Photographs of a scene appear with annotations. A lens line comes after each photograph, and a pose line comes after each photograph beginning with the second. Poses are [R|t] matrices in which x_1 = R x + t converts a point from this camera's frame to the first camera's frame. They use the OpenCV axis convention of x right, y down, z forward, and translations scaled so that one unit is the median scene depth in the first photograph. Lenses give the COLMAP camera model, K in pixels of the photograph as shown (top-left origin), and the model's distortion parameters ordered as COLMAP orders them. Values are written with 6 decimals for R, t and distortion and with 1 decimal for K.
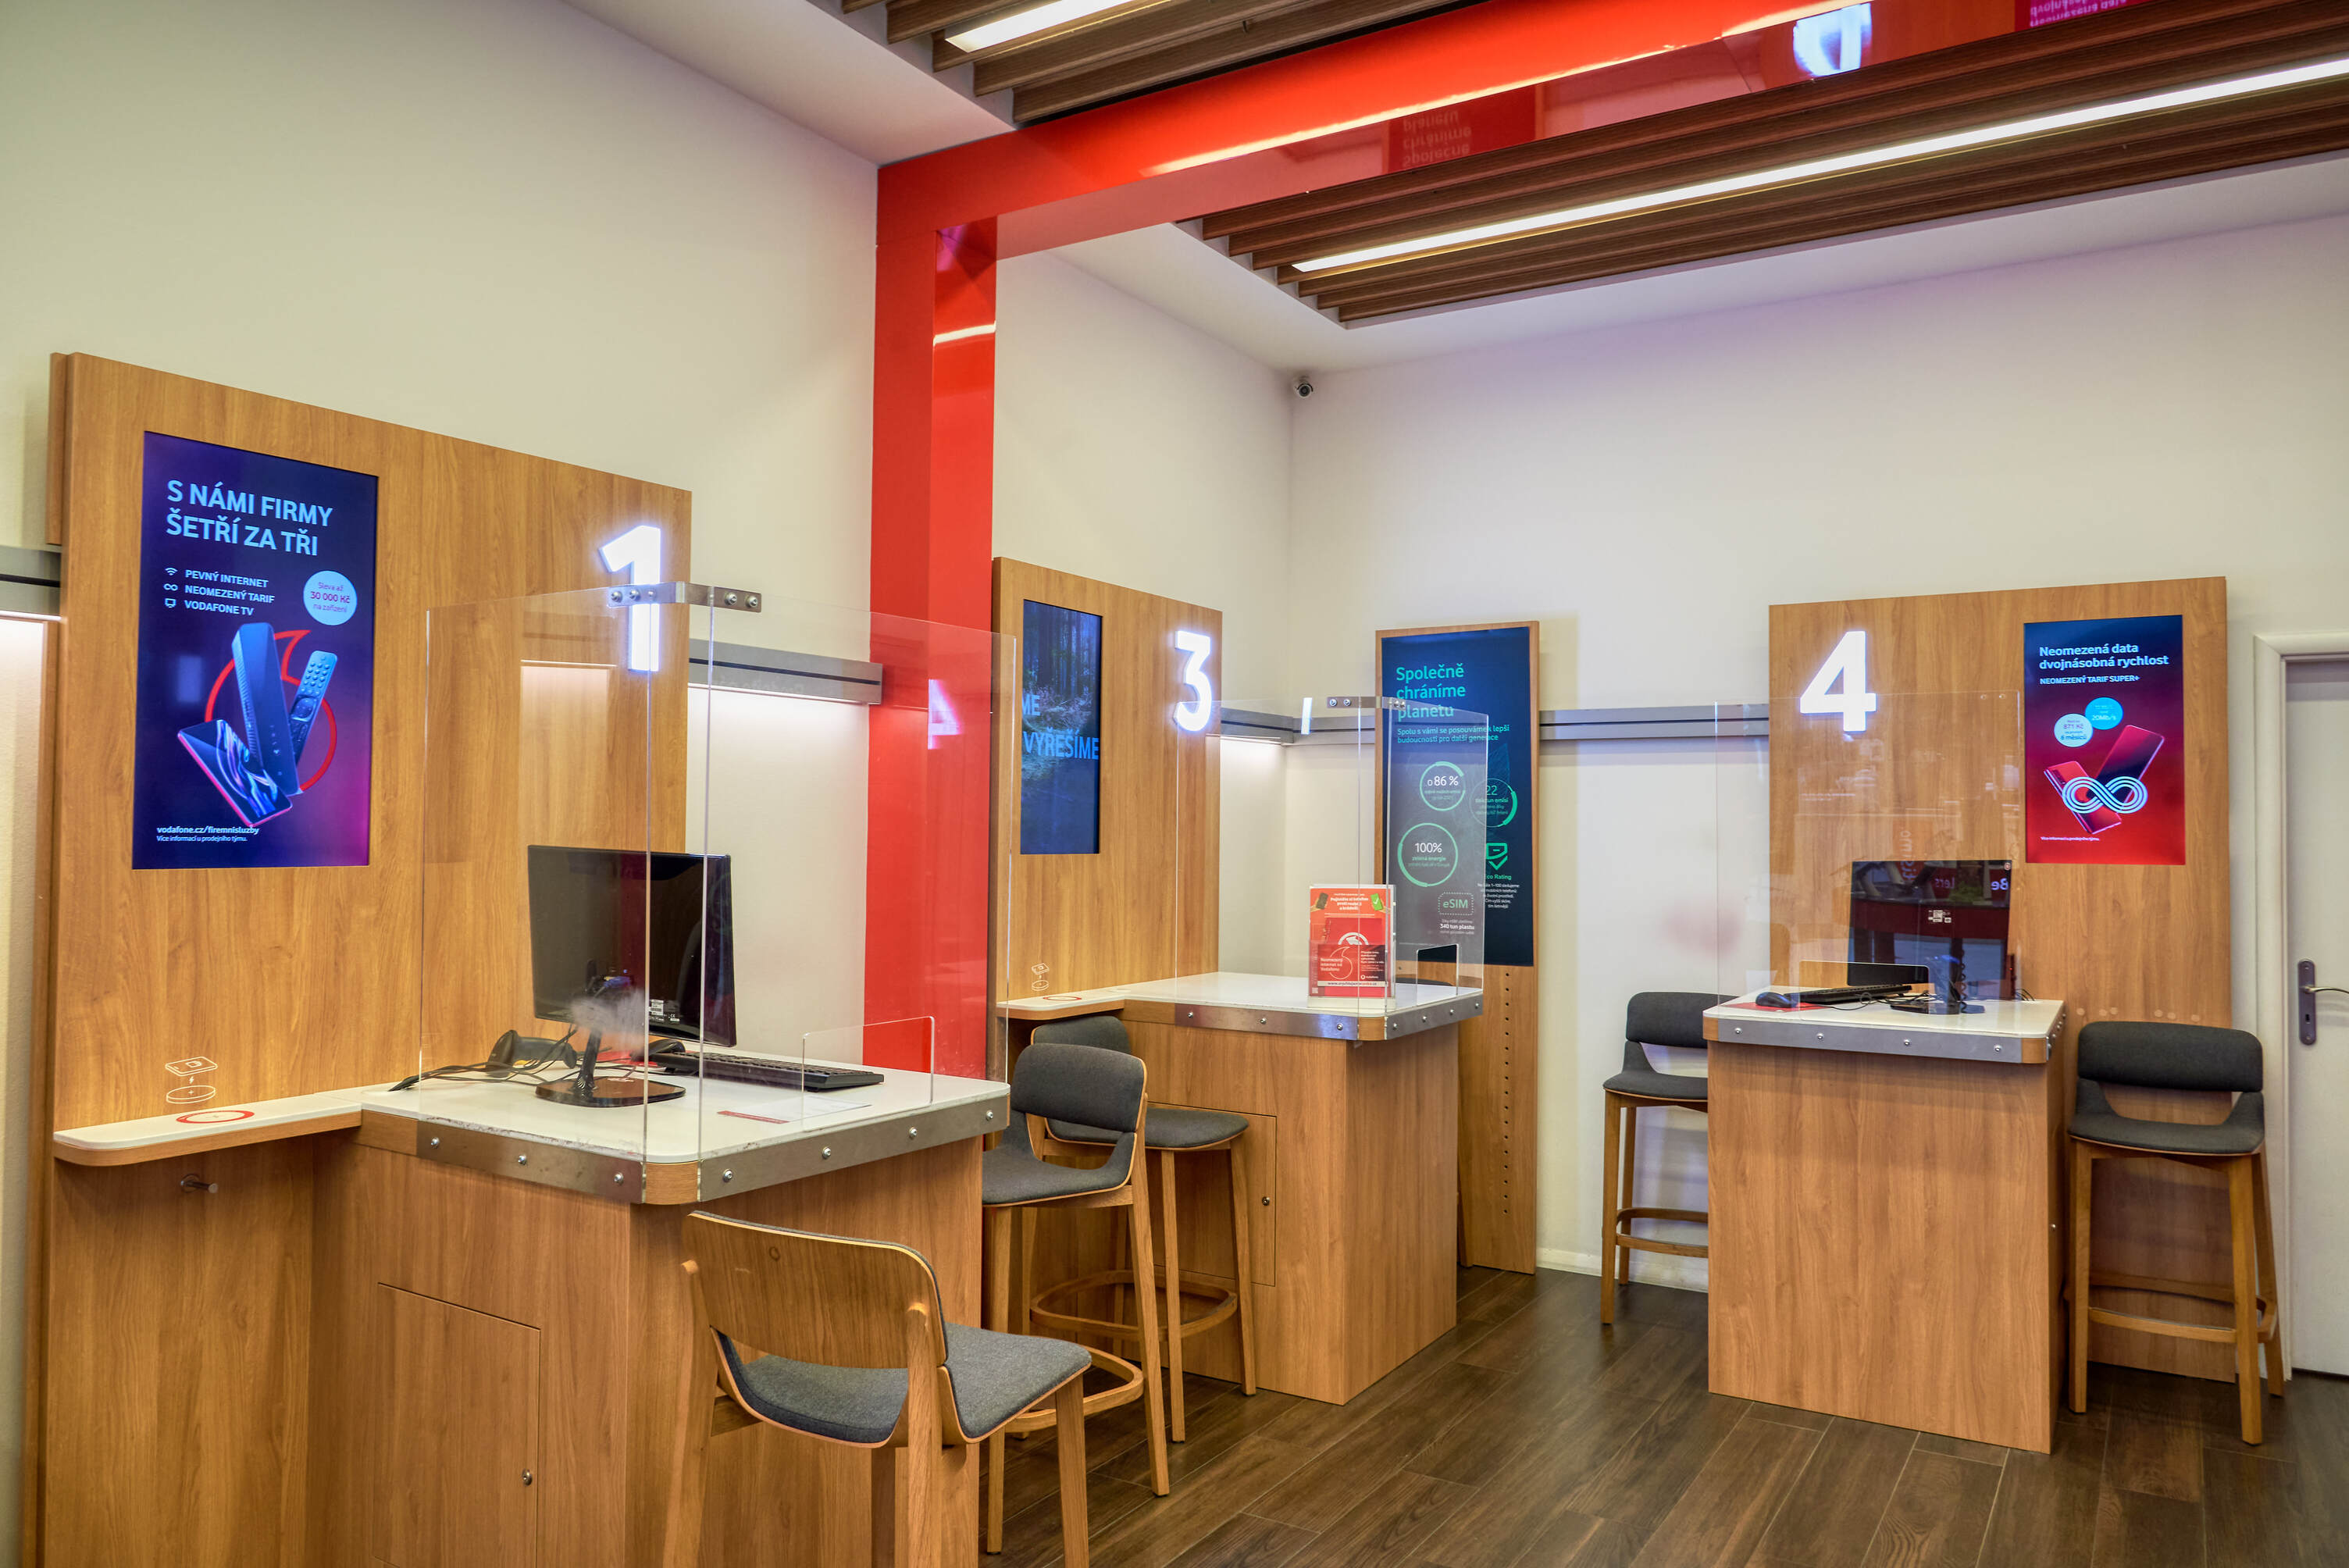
lens RADIAL K [[1612.2, 0, 1168.1], [0, 1612.2, 792.2], [0, 0, 1]] dist [-0.003243, -0.000031]
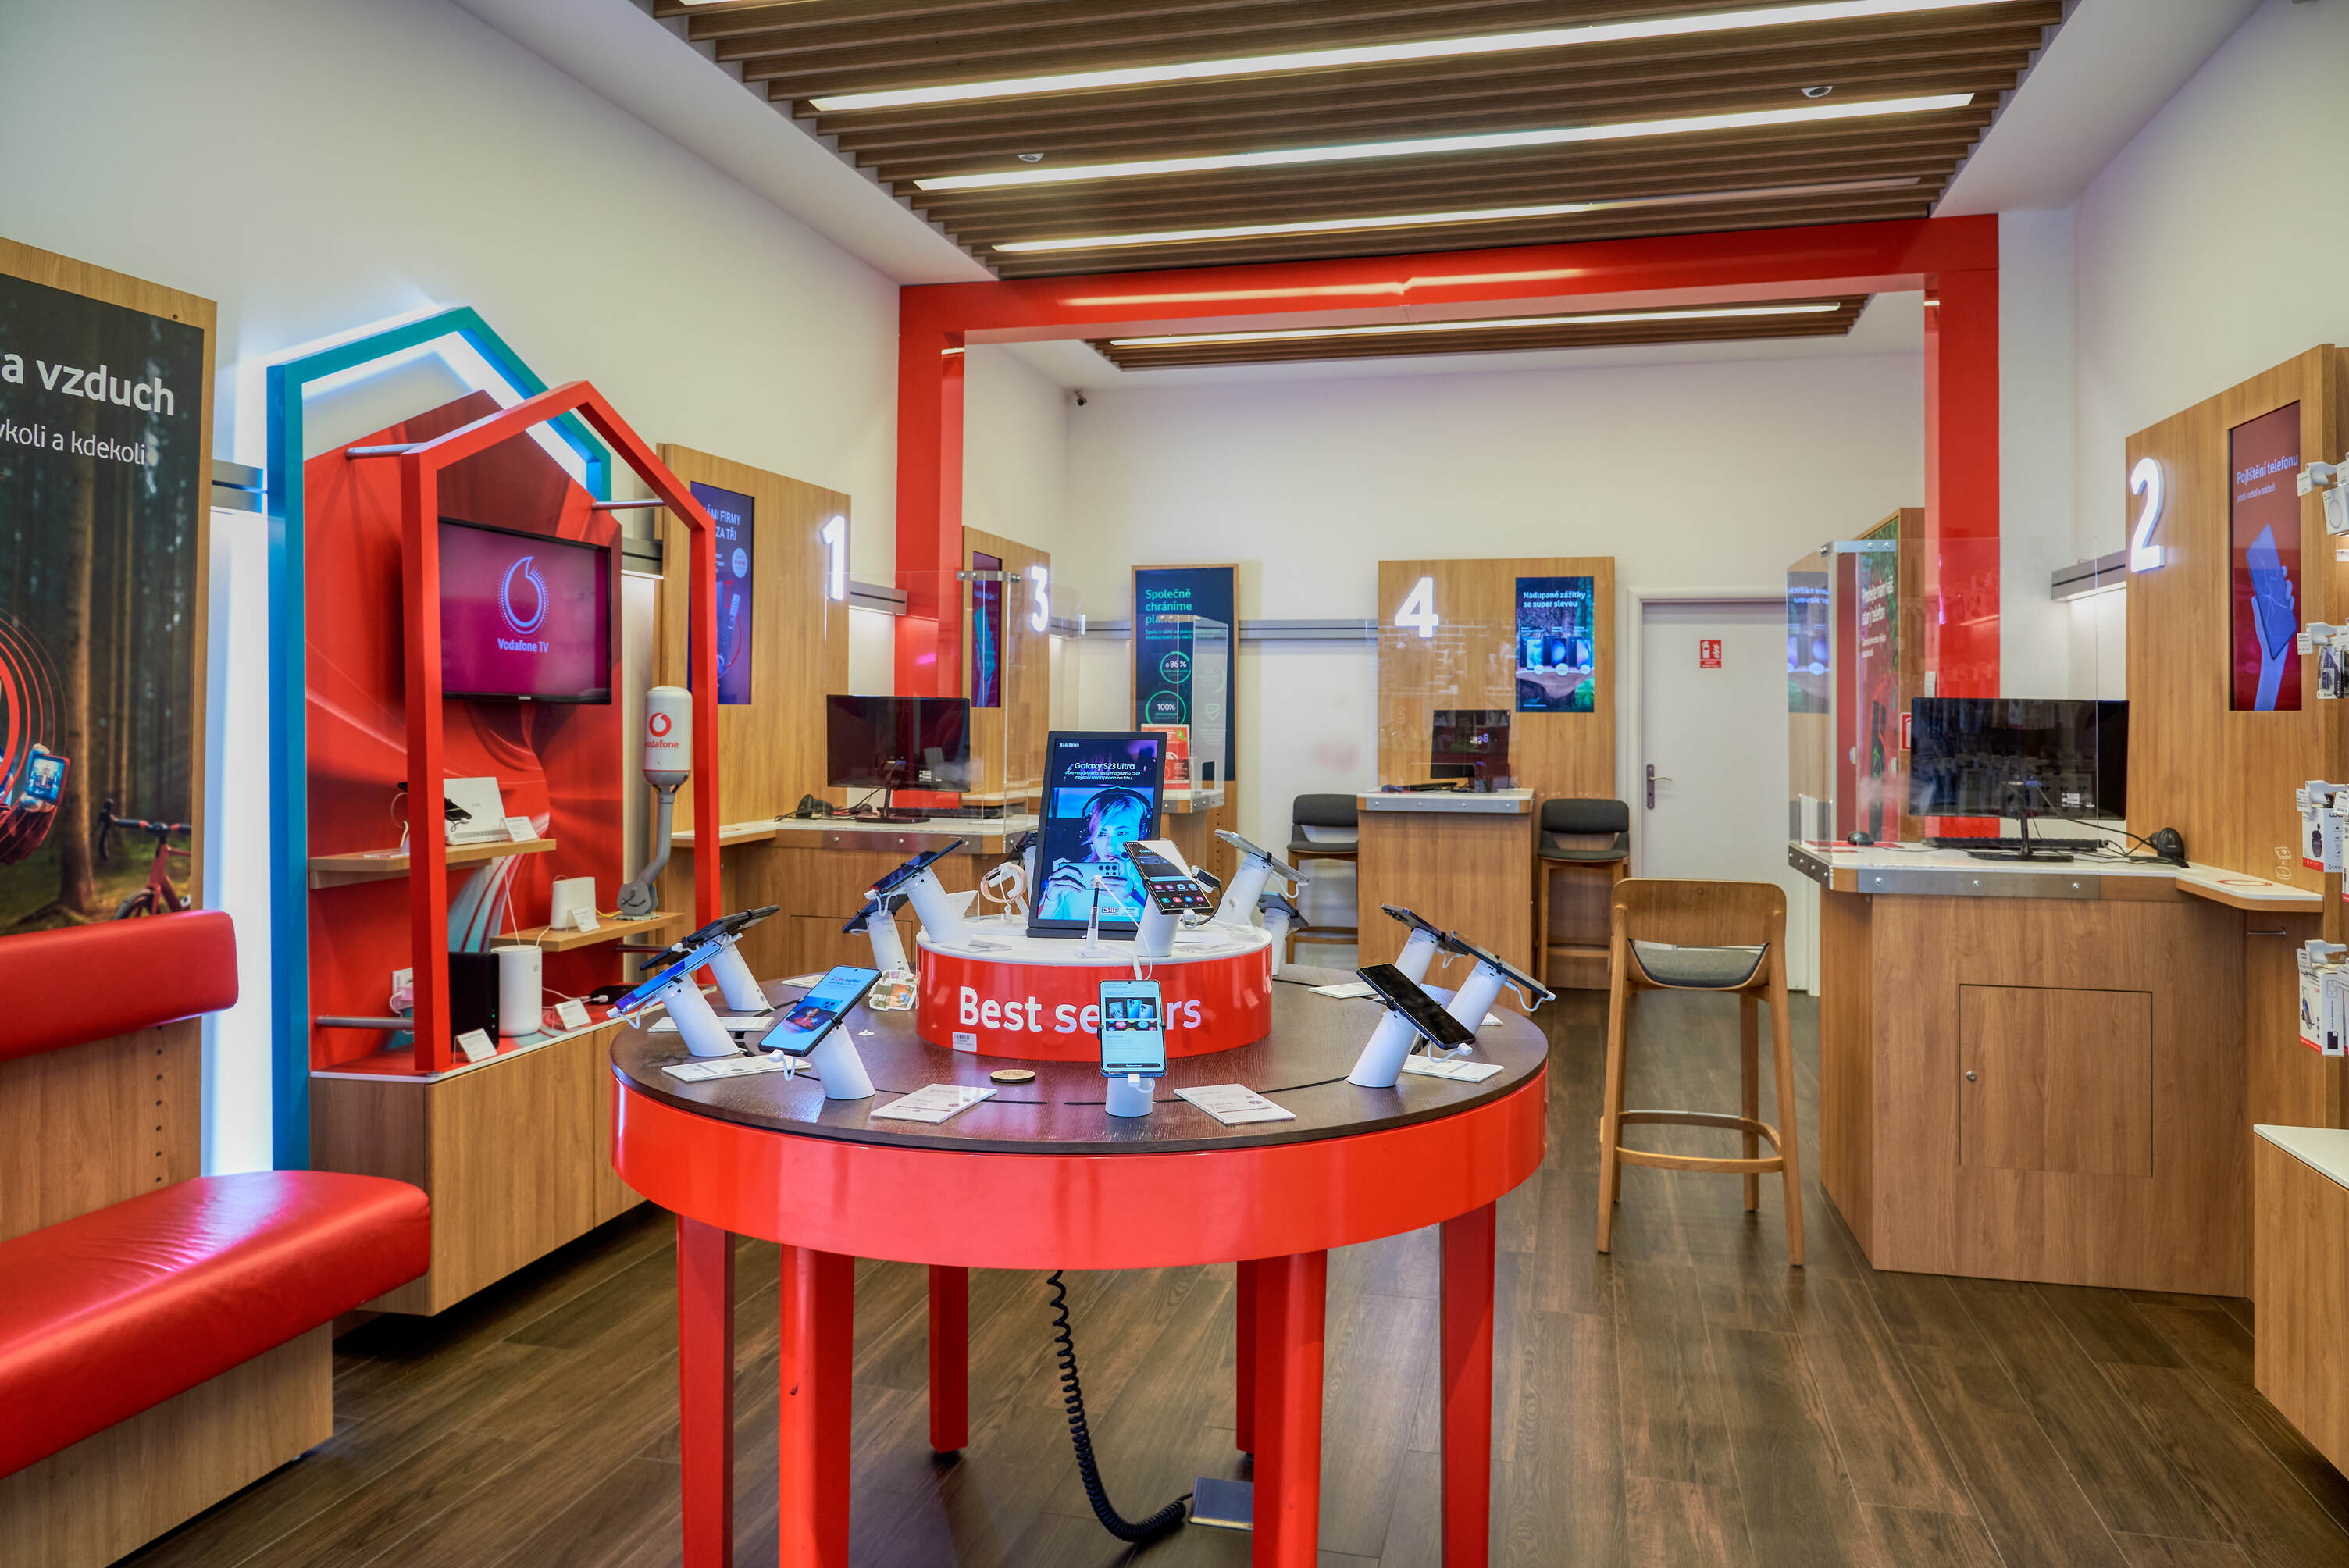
lens RADIAL K [[1603.7, 0, 1172.6], [0, 1603.7, 700.4], [0, 0, 1]] dist [-0.004646, -0.000745]
pose [[0.952570, -0.000034, 0.304320, -0.456023], [-0.004608, 0.999884, 0.014537, 0.008312], [-0.304285, -0.015250, 0.952459, -0.709633]]
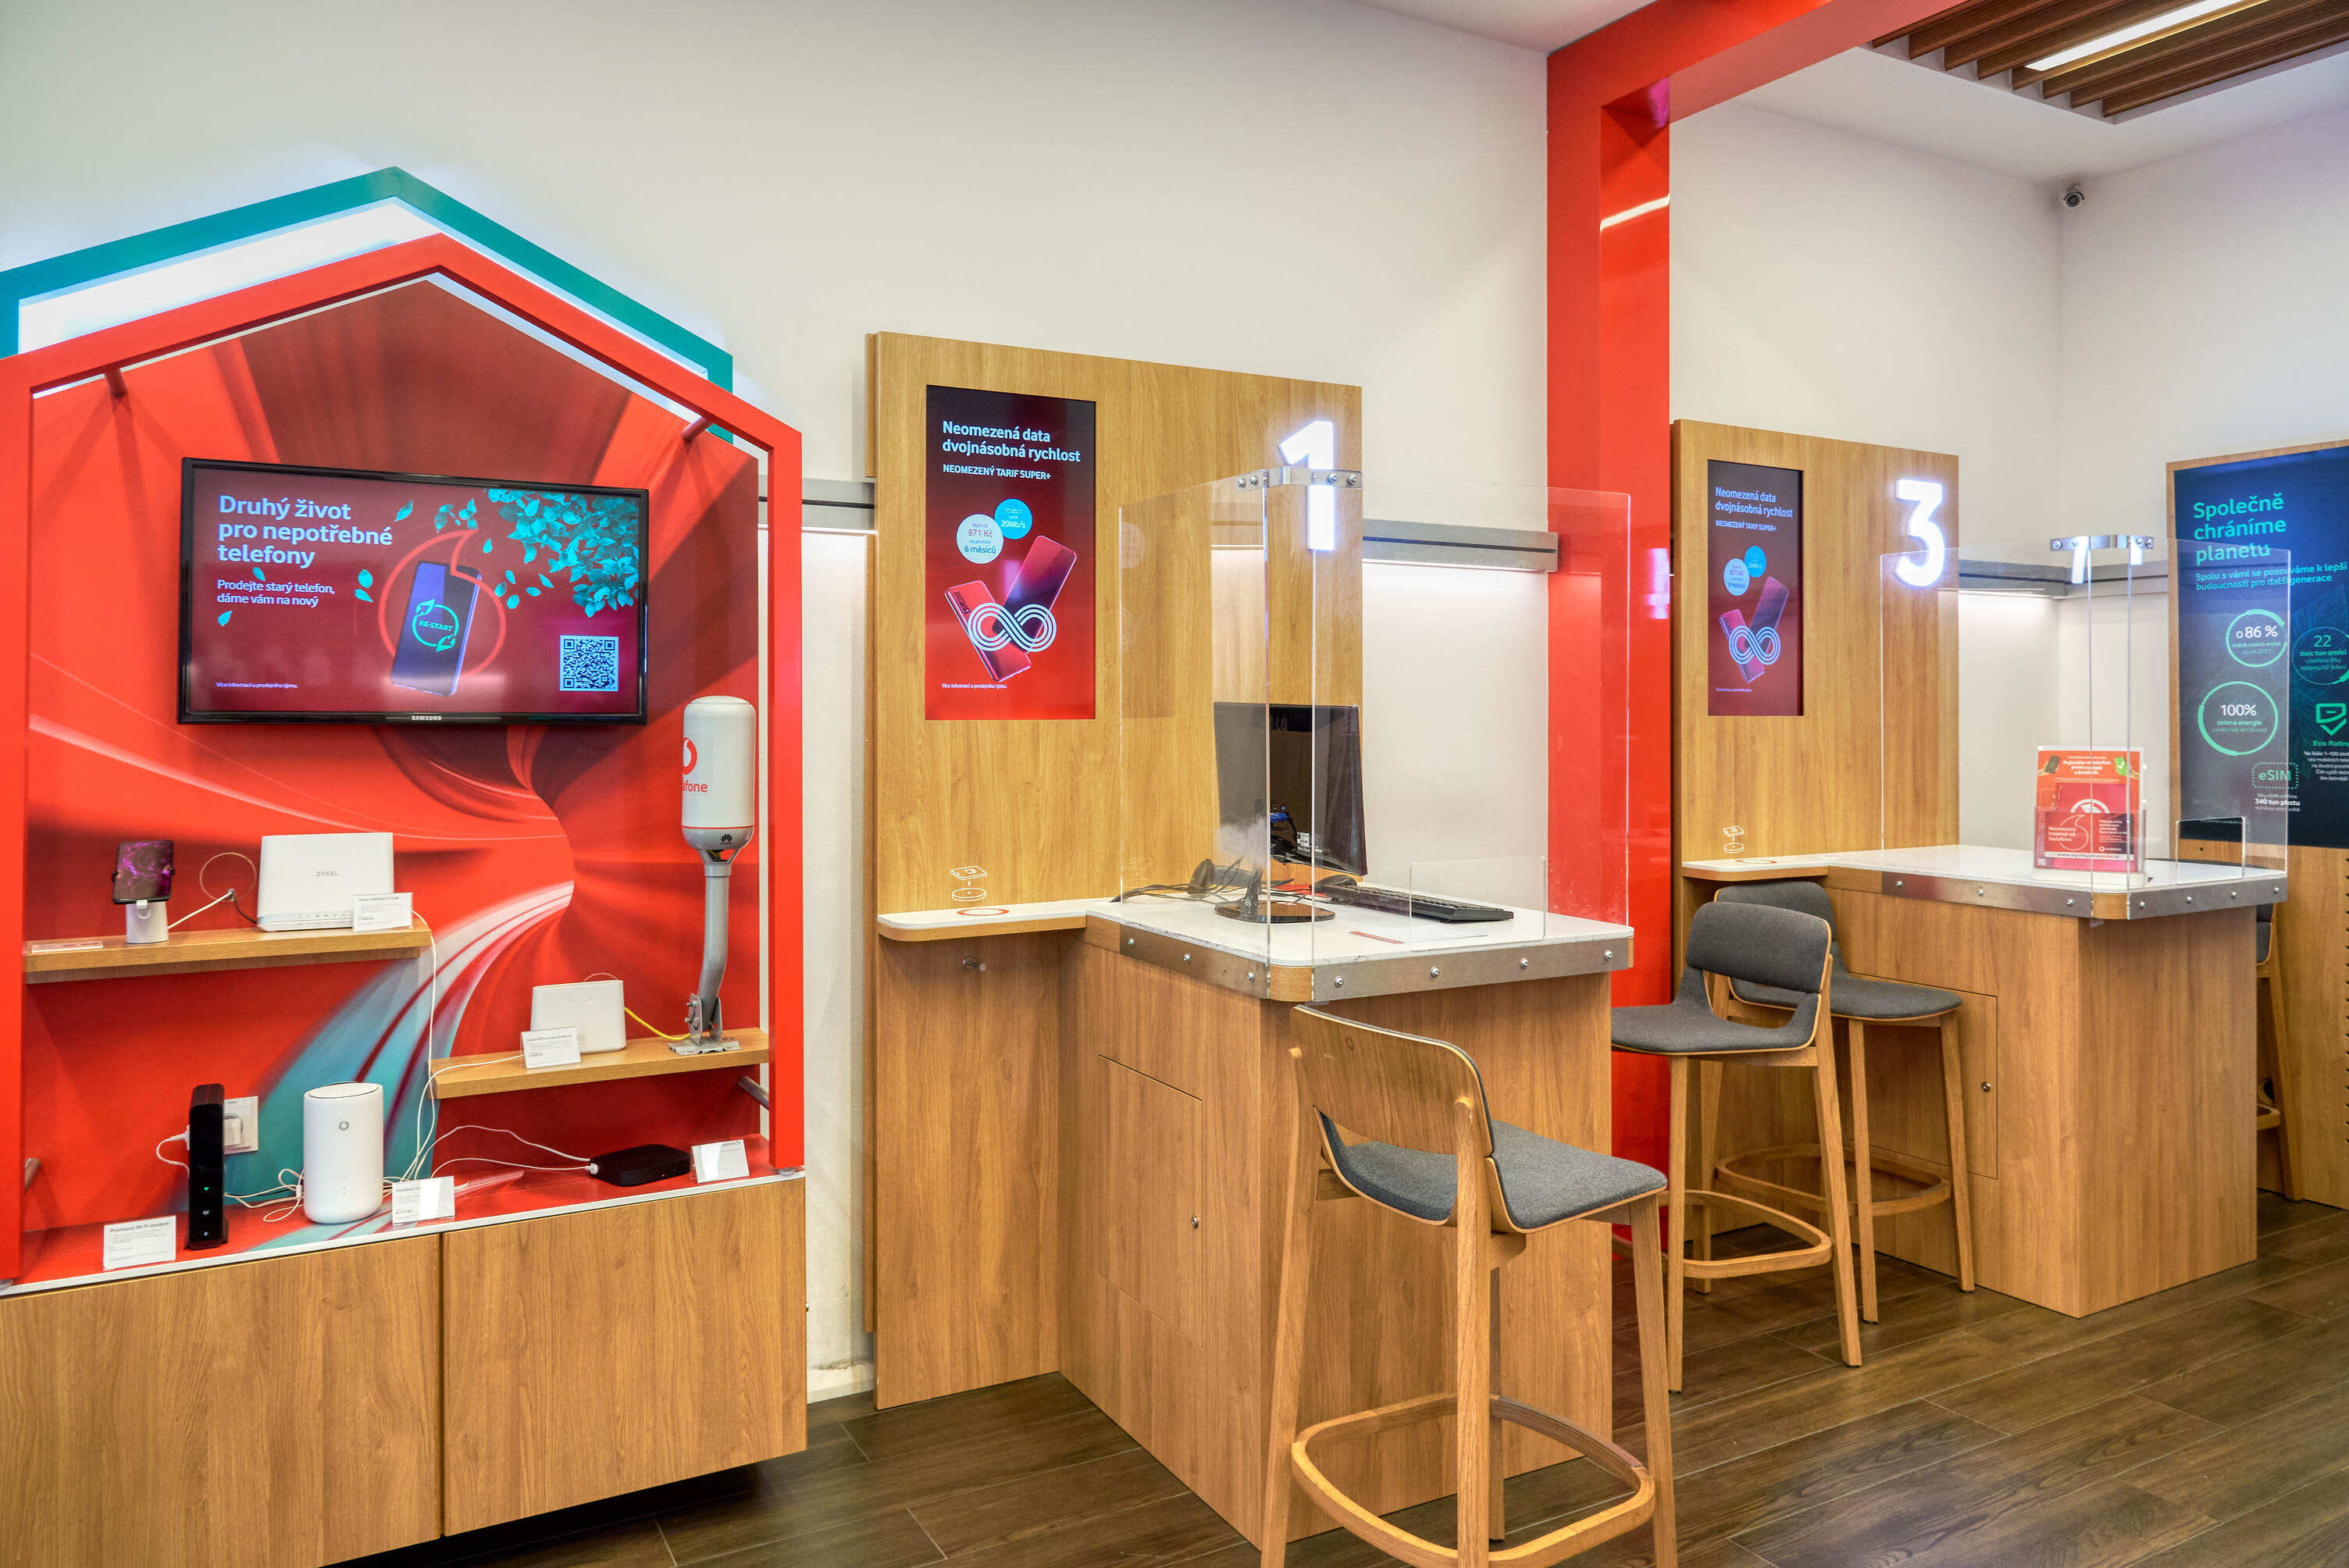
lens RADIAL K [[1603.7, 0, 1172.6], [0, 1603.7, 700.4], [0, 0, 1]] dist [-0.004646, -0.000745]
pose [[0.877083, -0.011382, -0.480204, 0.109613], [0.018459, 0.999779, 0.010018, 0.015191], [0.479984, -0.017651, 0.877100, -0.034271]]
